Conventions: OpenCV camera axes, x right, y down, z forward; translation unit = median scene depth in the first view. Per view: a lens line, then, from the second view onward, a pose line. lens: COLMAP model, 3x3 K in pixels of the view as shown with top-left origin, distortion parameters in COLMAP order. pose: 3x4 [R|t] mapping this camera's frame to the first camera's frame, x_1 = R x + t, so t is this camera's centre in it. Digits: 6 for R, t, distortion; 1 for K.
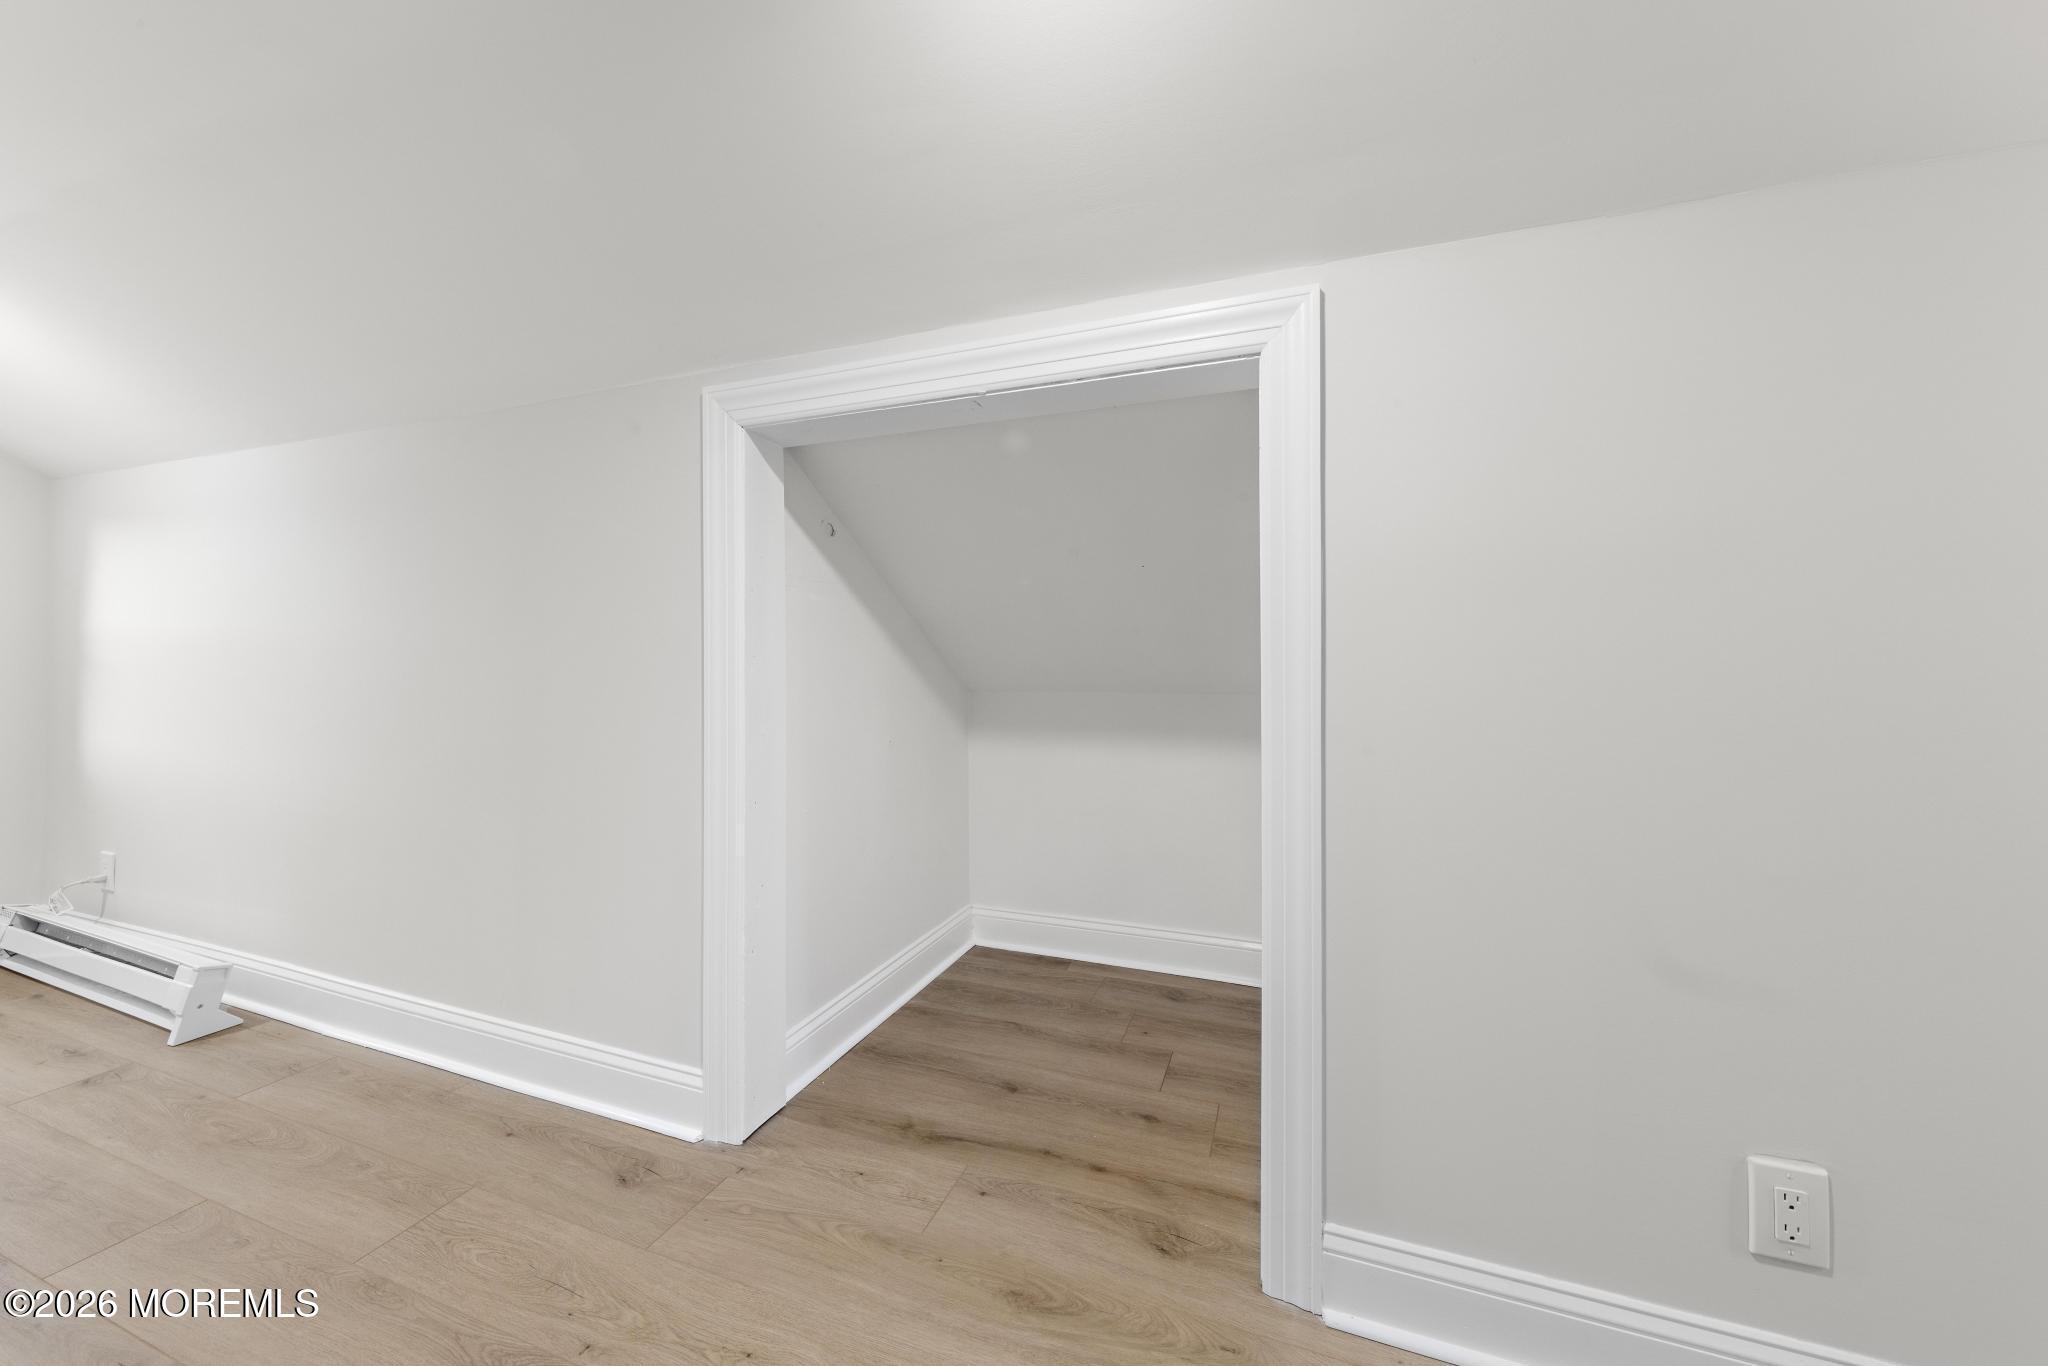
lens RADIAL K [[742.3, 0, 1030.7], [0, 742.3, 672.3], [0, 0, 1]] dist [0.001520, 0.000131]
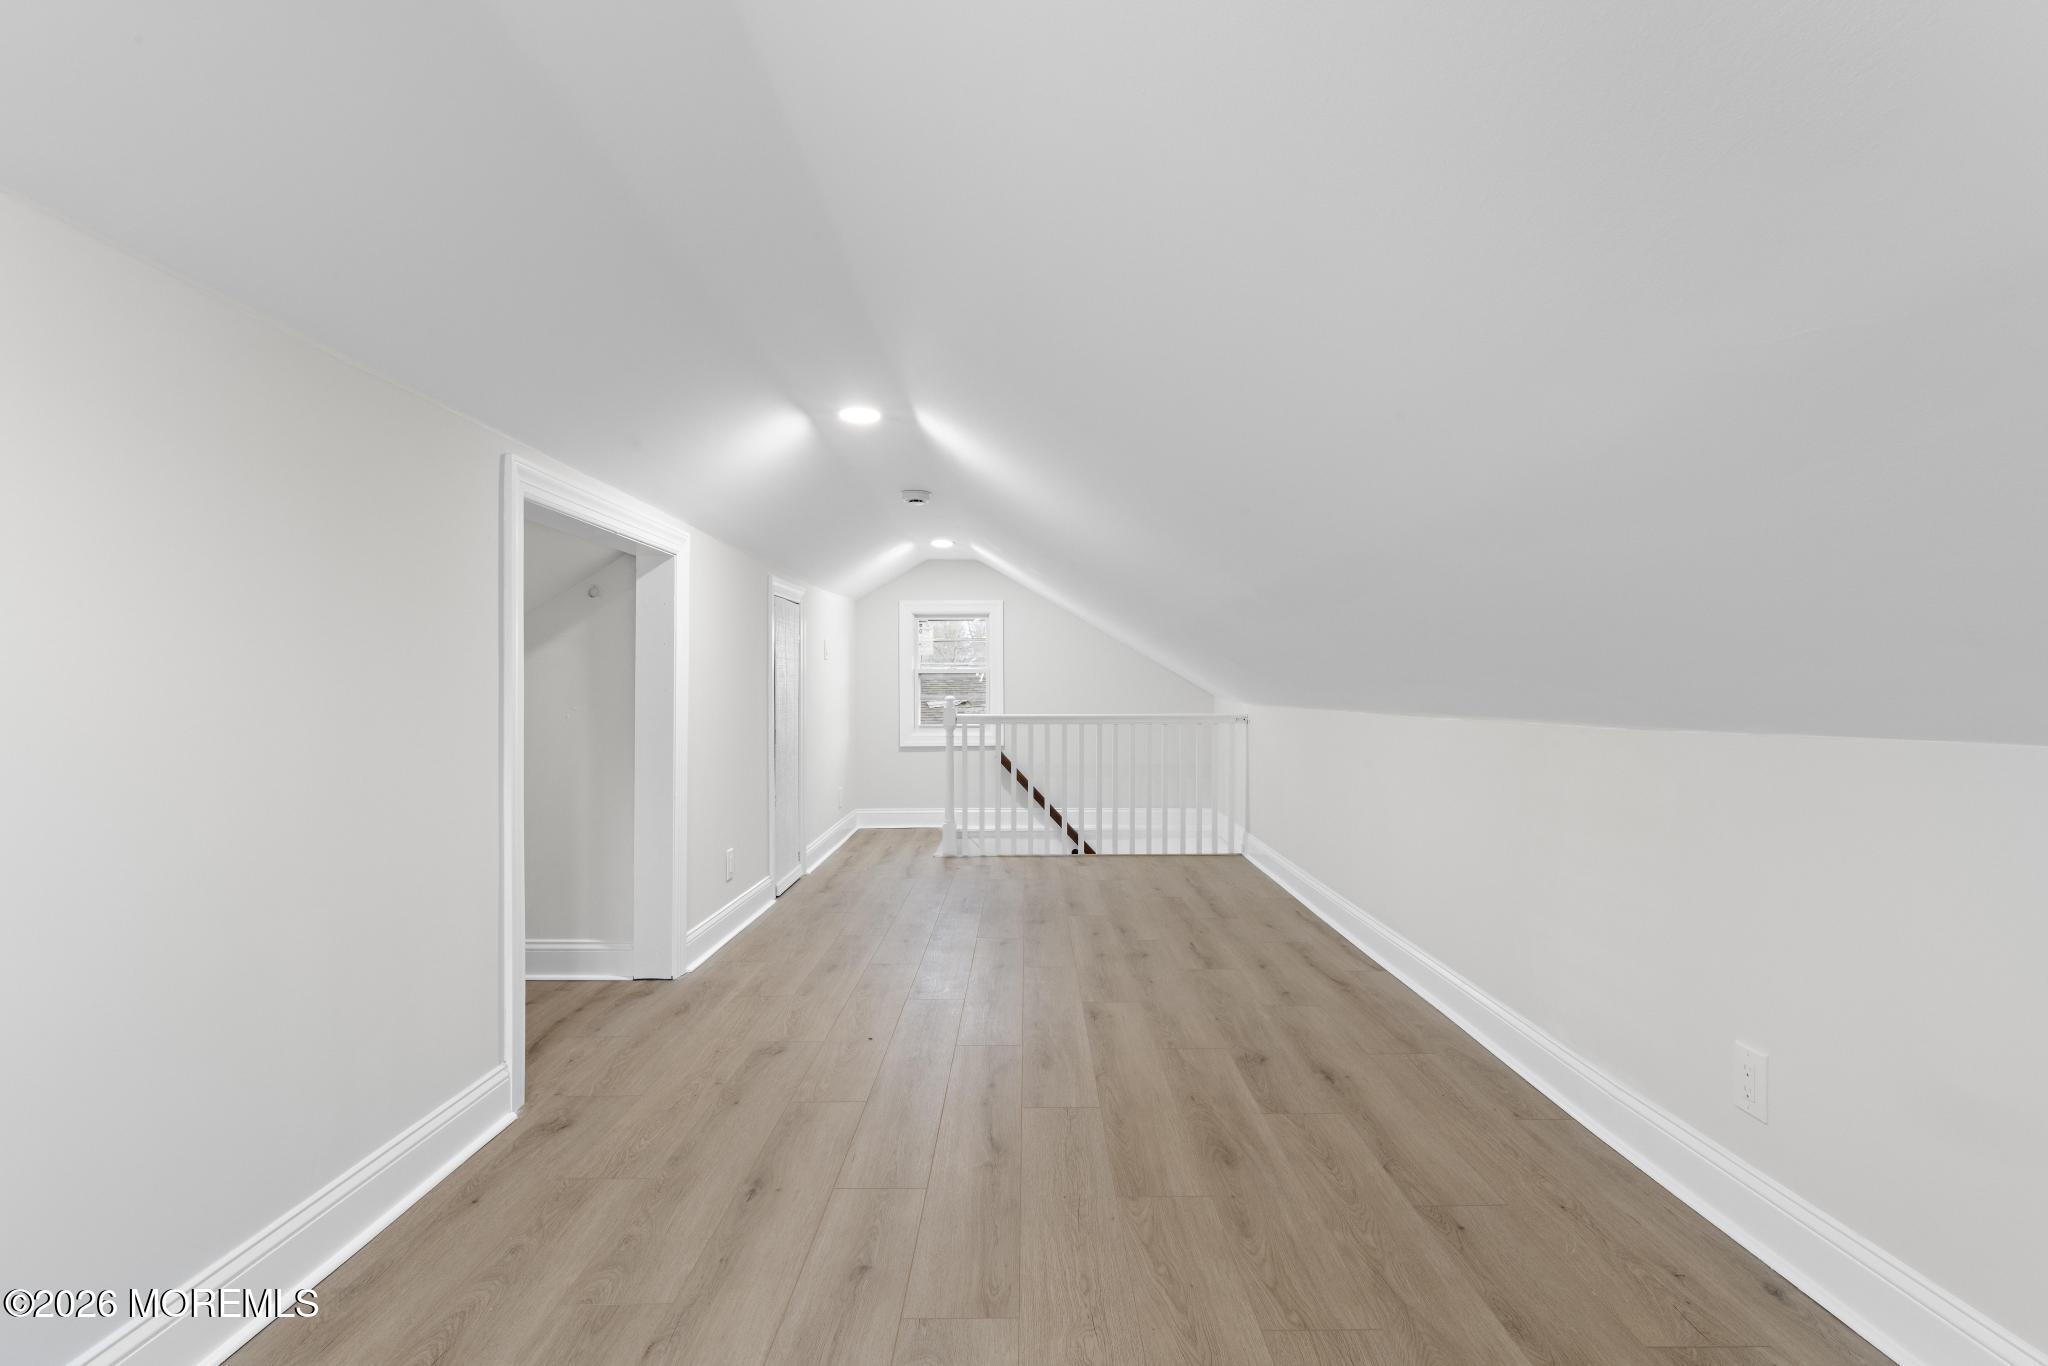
lens RADIAL K [[1032.8, 0, 1022.6], [0, 1032.8, 688.5], [0, 0, 1]] dist [0.000403, 0.000025]
pose [[-0.343419, 0.001896, 0.939180, -2.464606], [0.012773, 0.999915, 0.002652, -0.028488], [-0.939096, 0.012907, -0.343414, 0.893033]]
